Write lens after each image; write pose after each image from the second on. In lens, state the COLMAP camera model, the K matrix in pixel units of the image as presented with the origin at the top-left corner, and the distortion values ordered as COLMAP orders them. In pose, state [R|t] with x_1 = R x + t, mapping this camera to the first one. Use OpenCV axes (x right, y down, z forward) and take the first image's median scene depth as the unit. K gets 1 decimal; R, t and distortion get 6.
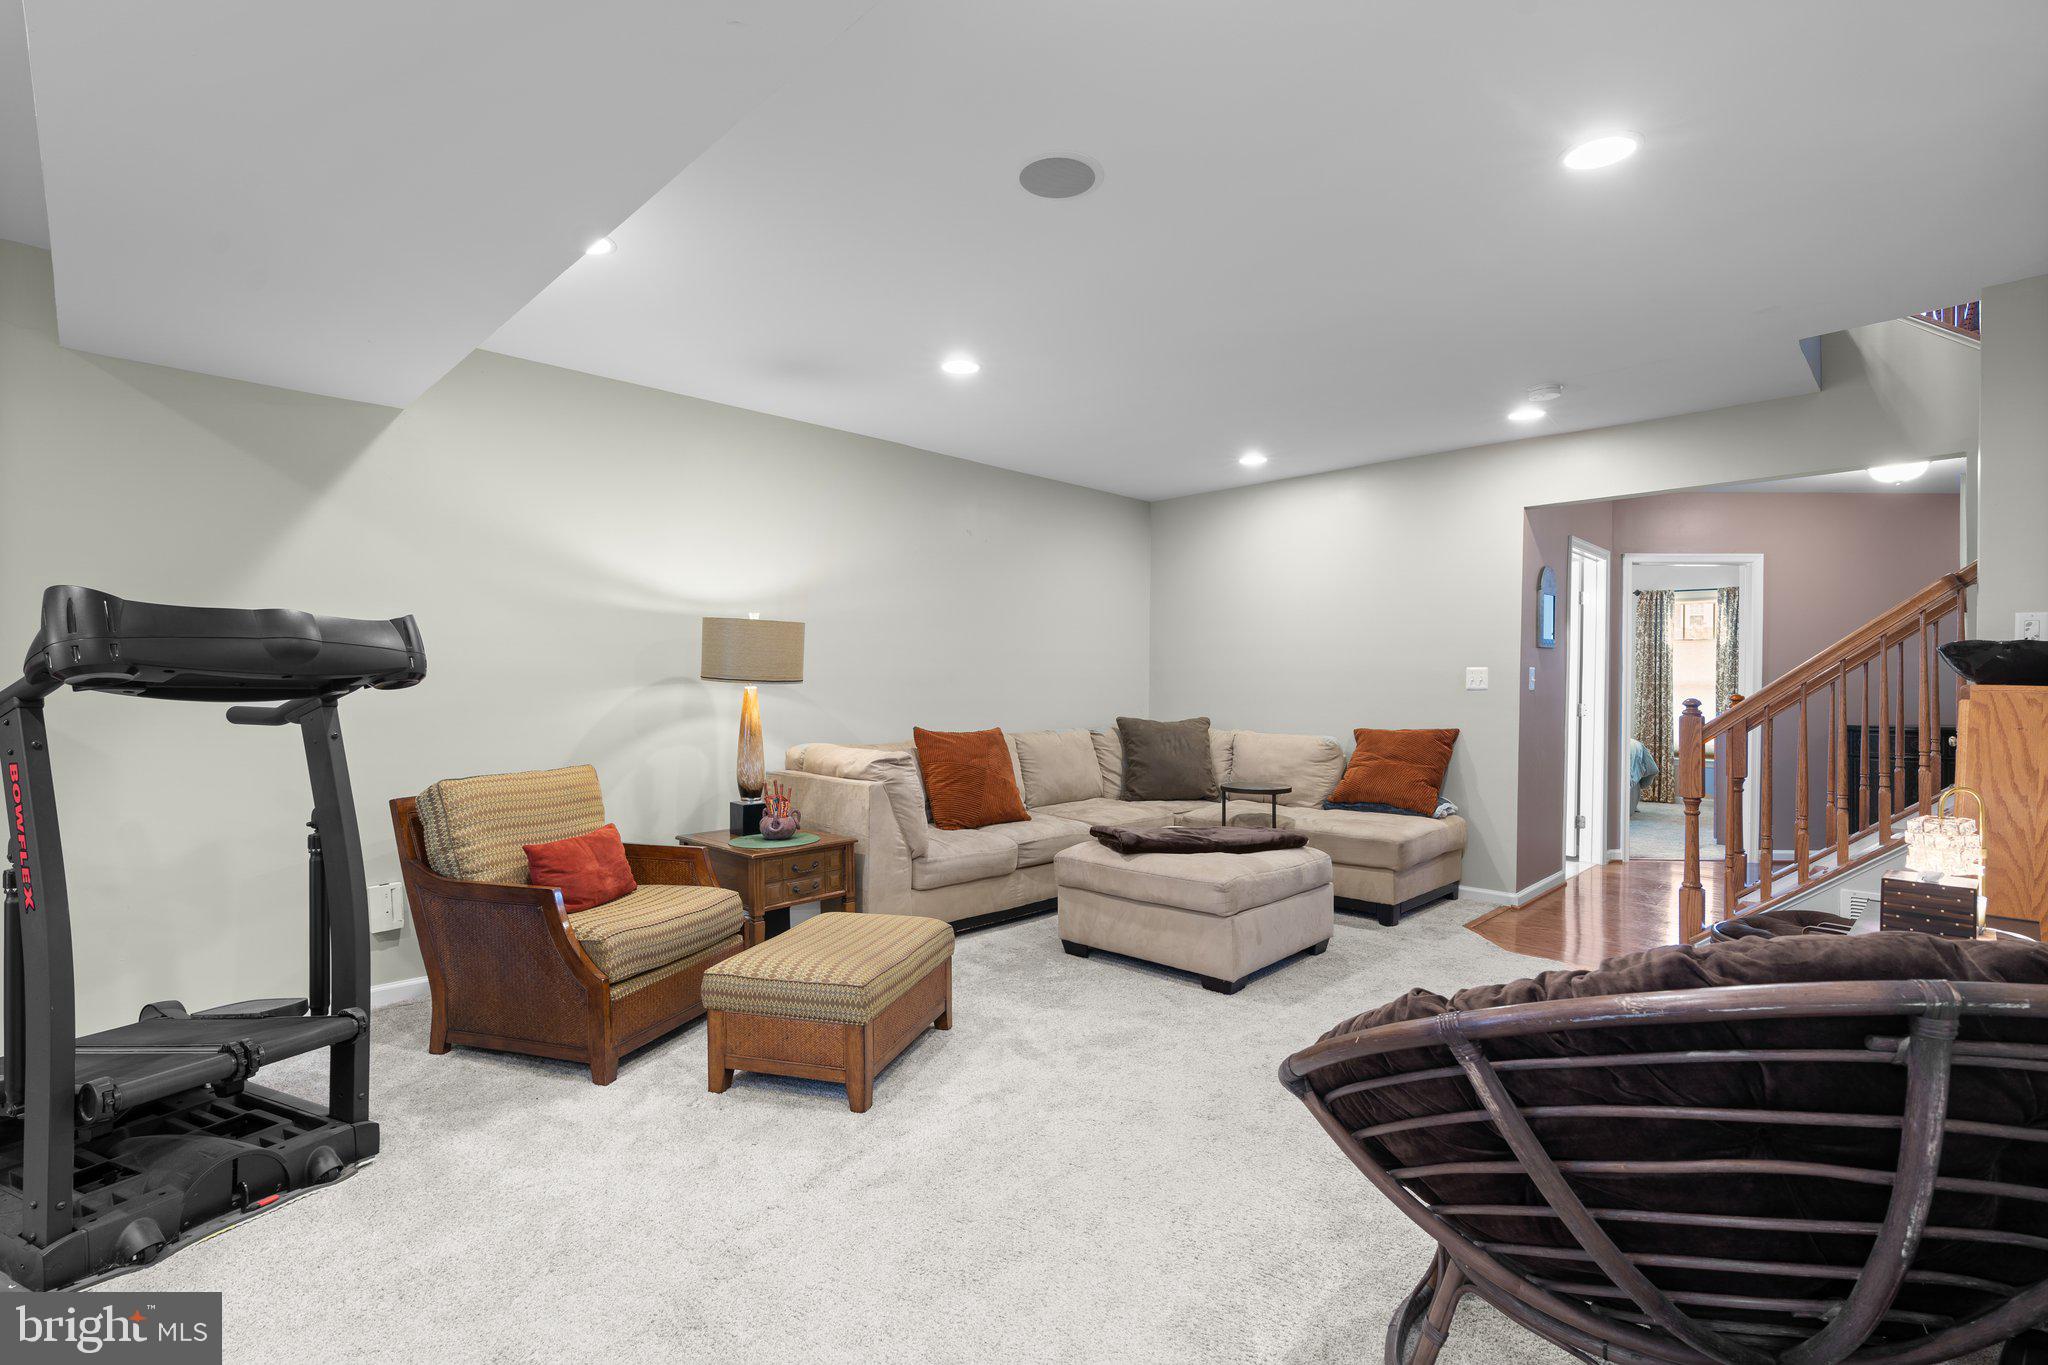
lens RADIAL K [[950.2, 0, 1026.7], [0, 950.2, 665.0], [0, 0, 1]] dist [-0.001500, 0.000704]
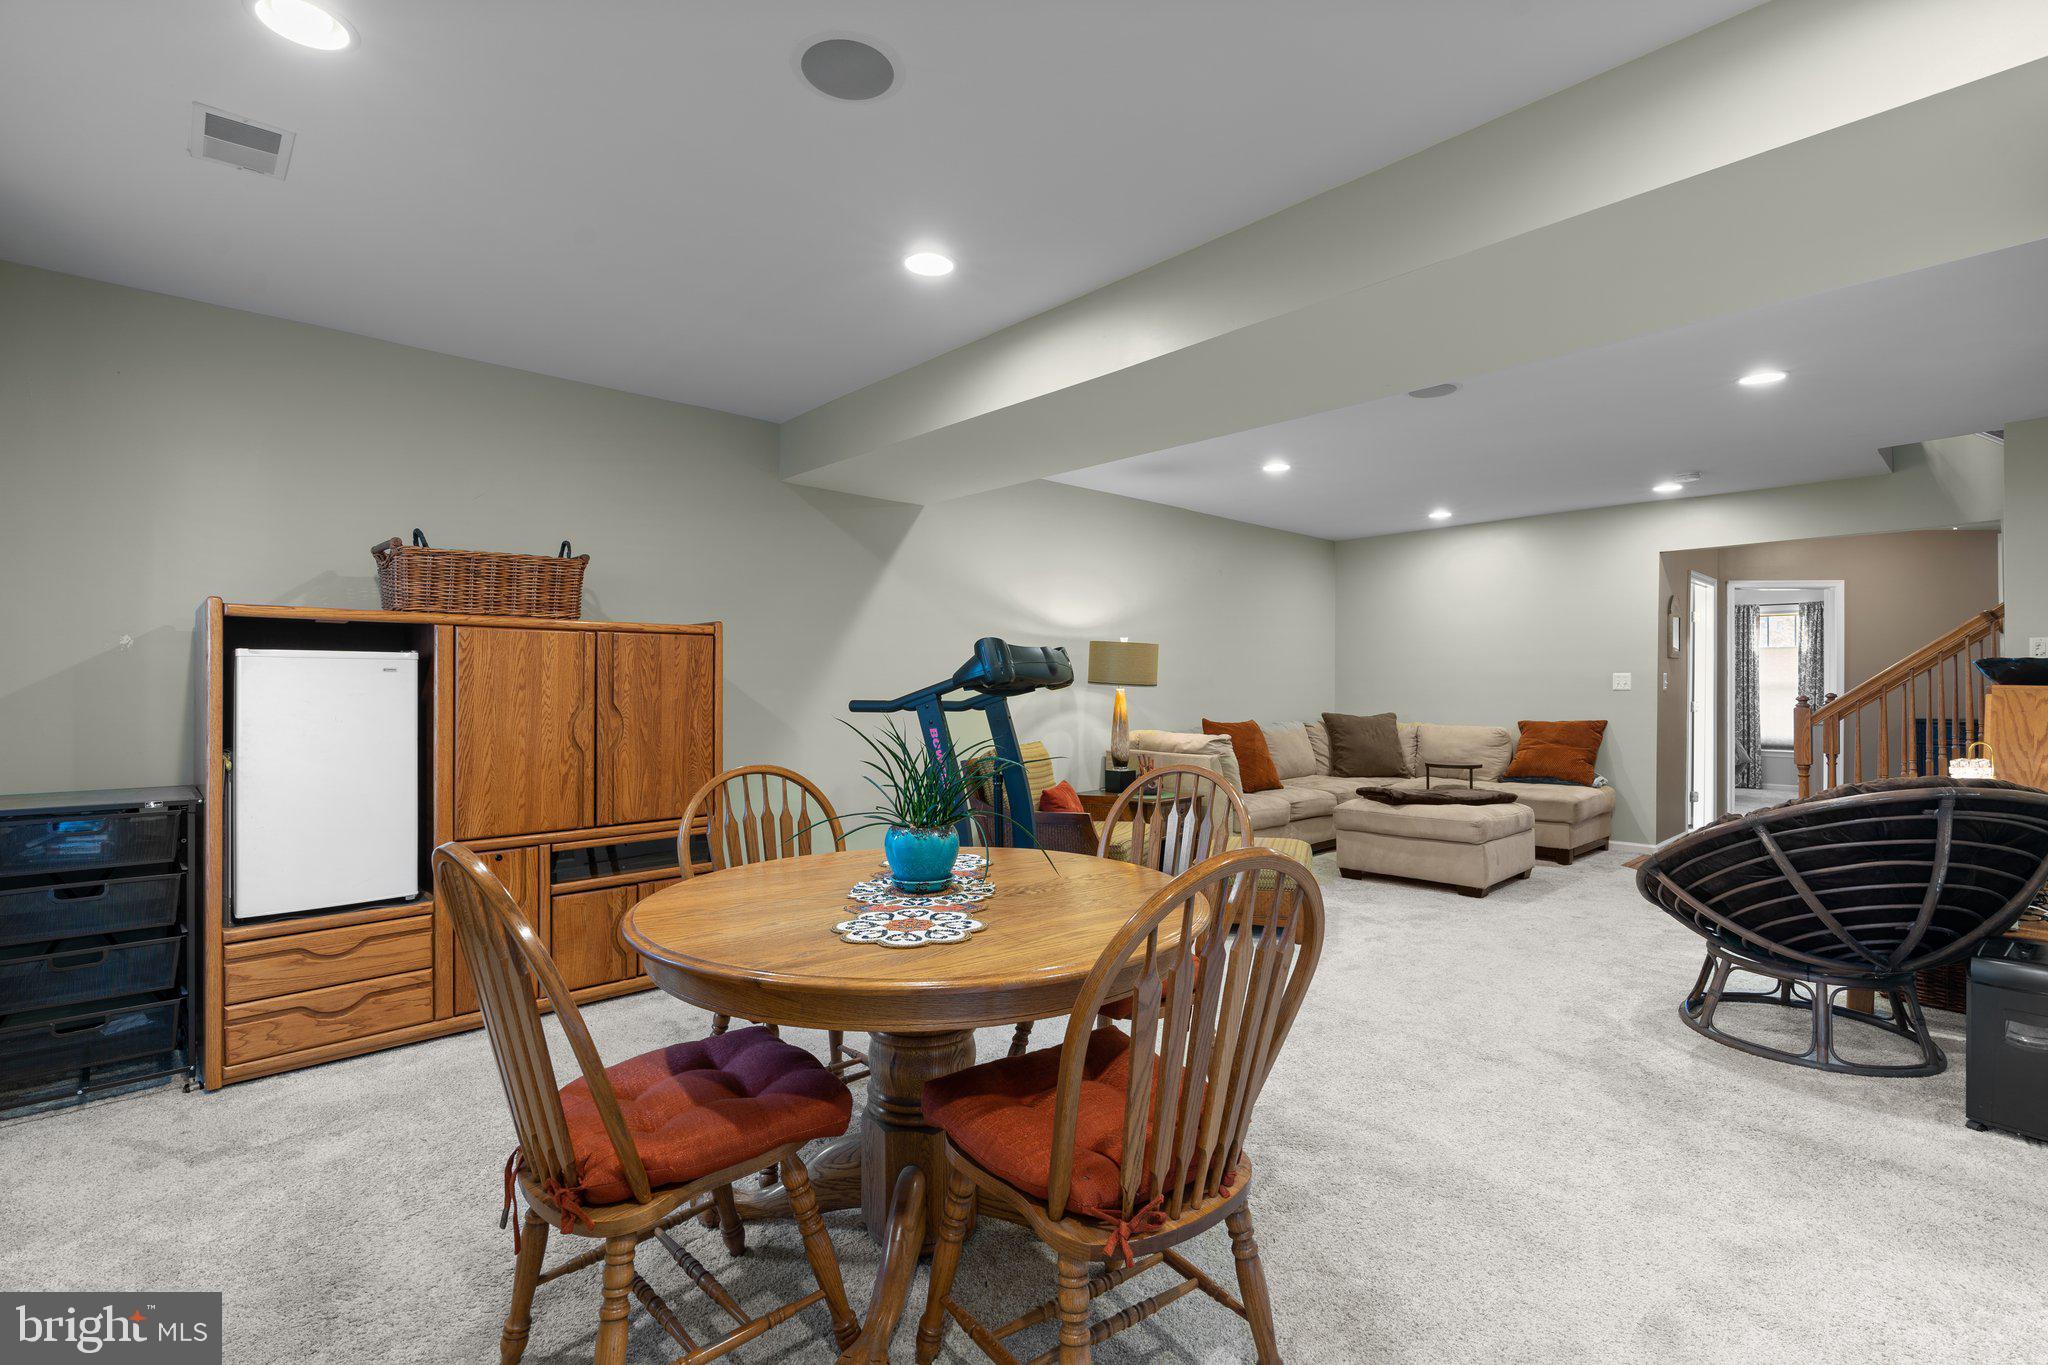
lens RADIAL K [[947.6, 0, 1025.5], [0, 947.6, 657.1], [0, 0, 1]] dist [-0.002121, 0.001573]
pose [[0.999087, -0.003853, -0.042538, -0.323784], [0.003319, 0.999915, -0.012620, -0.006623], [0.042583, 0.012467, 0.999015, -0.377401]]
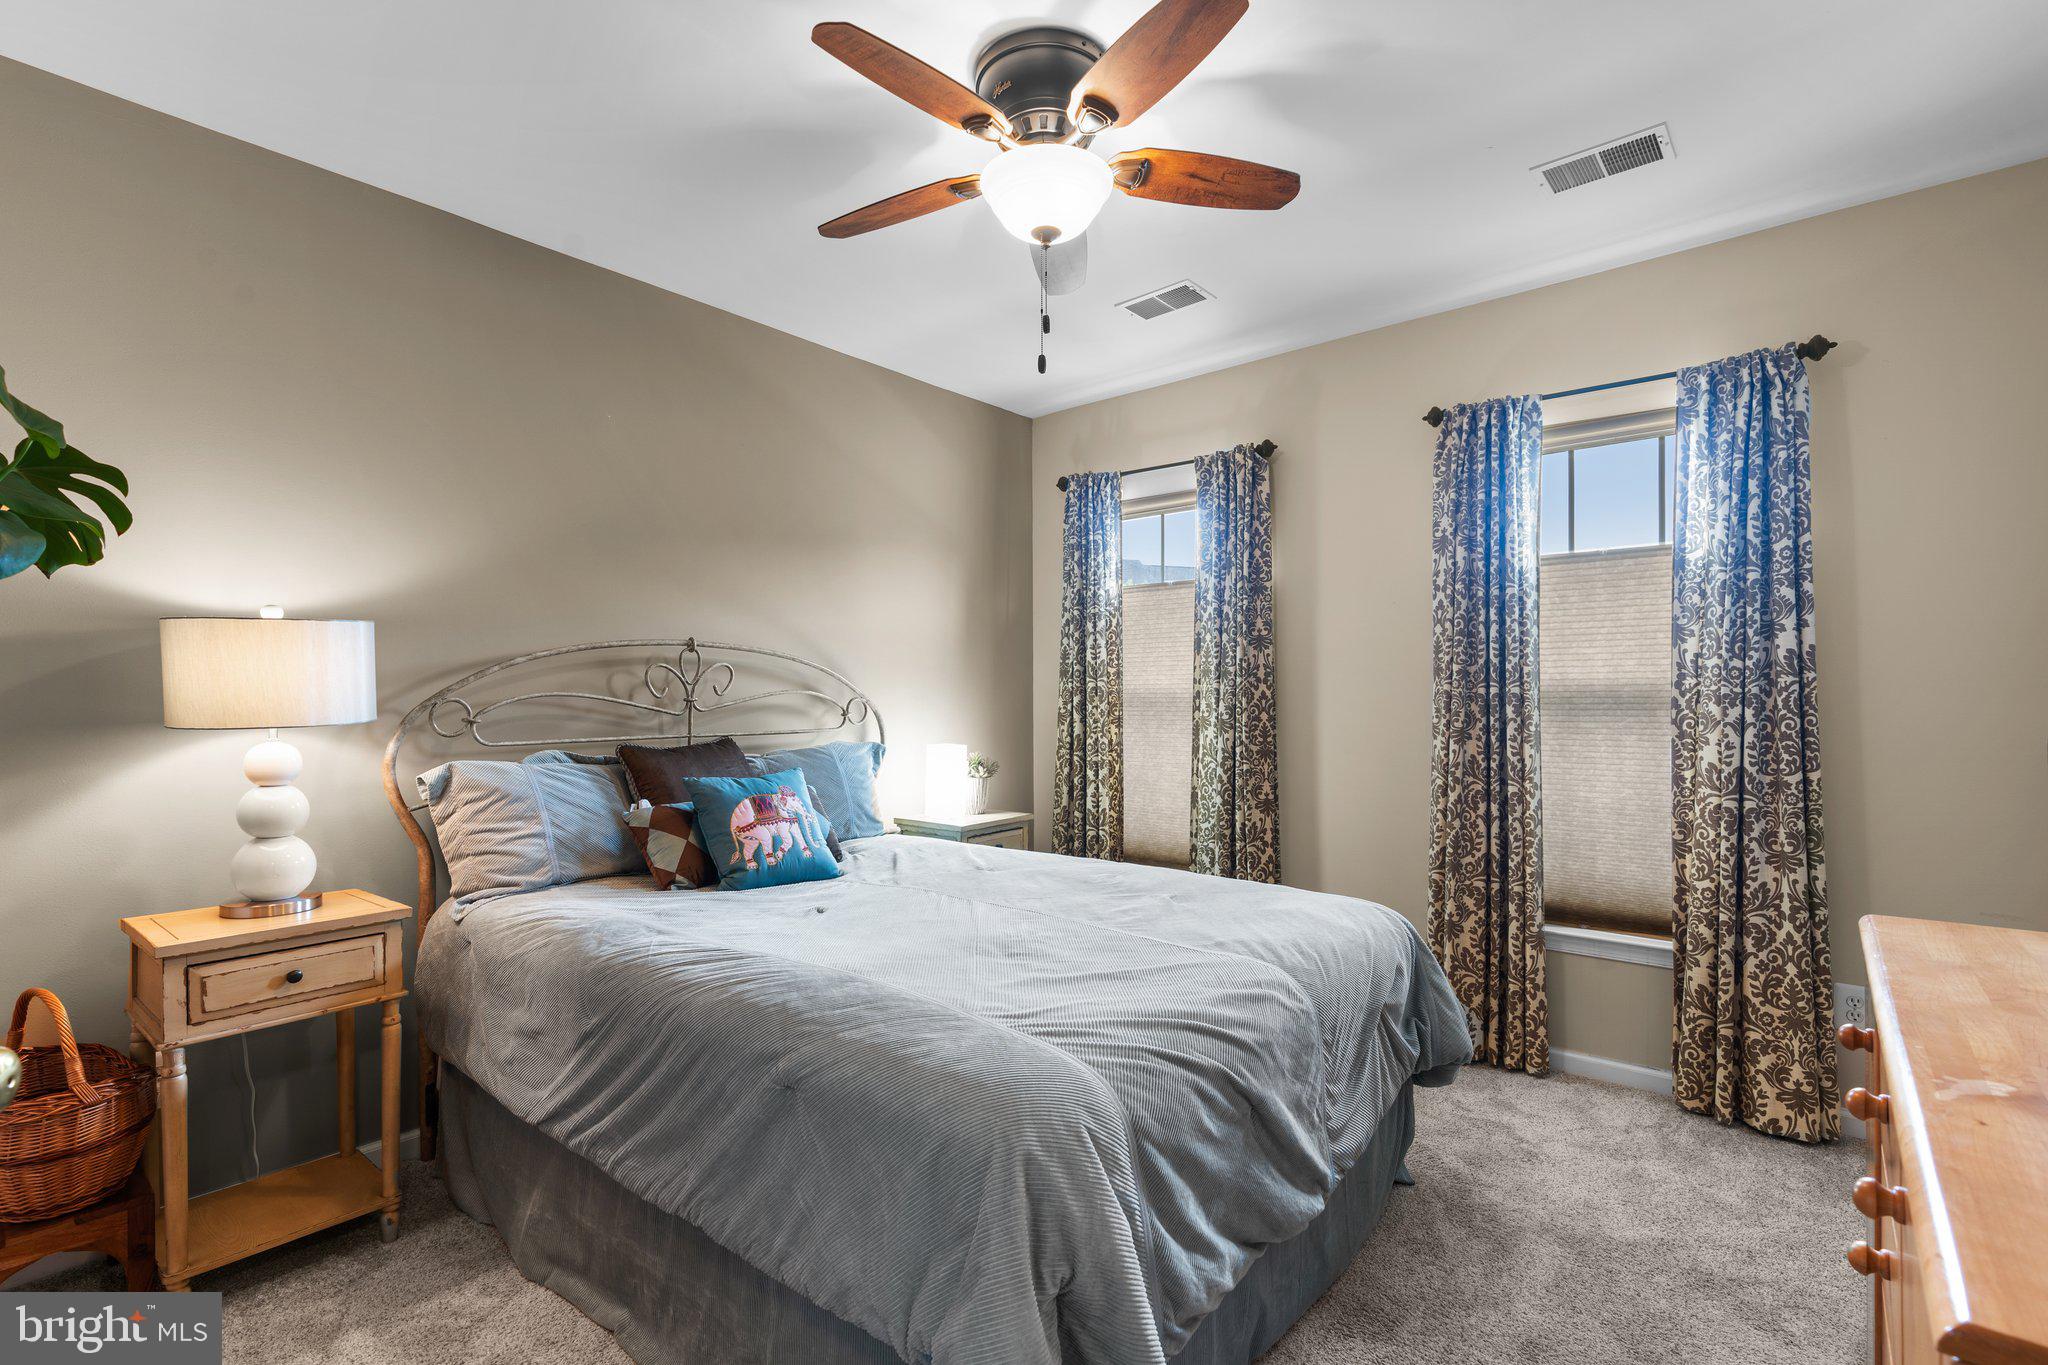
lens RADIAL K [[942.7, 0, 1024.0], [0, 942.7, 682.5], [0, 0, 1]] dist [0.000679, 0.000514]
pose [[0.996858, -0.008818, 0.078723, 0.962436], [0.009018, 0.999957, -0.002186, 0.030760], [-0.078700, 0.002889, 0.996894, 1.391192]]
